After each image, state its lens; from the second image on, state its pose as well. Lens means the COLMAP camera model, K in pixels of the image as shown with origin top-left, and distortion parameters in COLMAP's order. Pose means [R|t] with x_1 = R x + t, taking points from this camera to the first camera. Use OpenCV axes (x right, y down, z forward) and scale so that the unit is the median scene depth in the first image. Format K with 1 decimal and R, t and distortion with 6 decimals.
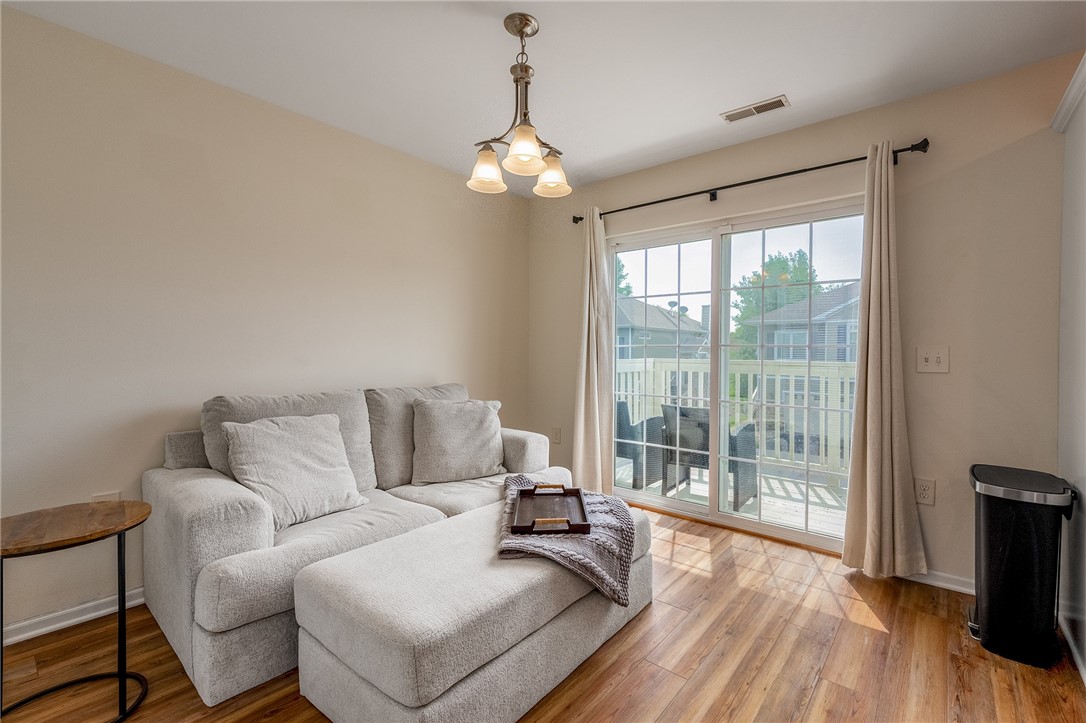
lens RADIAL K [[464.9, 0, 548.5], [0, 464.9, 361.1], [0, 0, 1]] dist [0.003749, -0.001288]
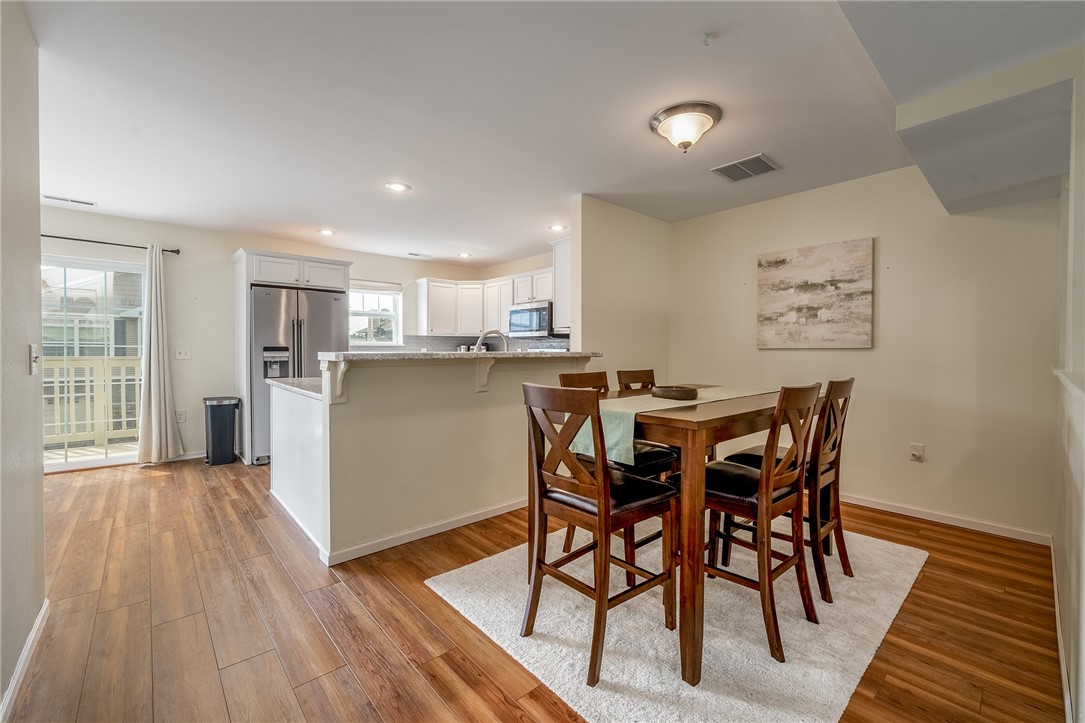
lens RADIAL K [[439.4, 0, 547.9], [0, 439.4, 360.1], [0, 0, 1]] dist [0.015363, 0.000117]
pose [[0.134085, -0.020111, 0.990766, -0.965397], [0.006927, 0.999789, 0.019357, 0.000959], [-0.990946, 0.004268, 0.134196, -0.921250]]
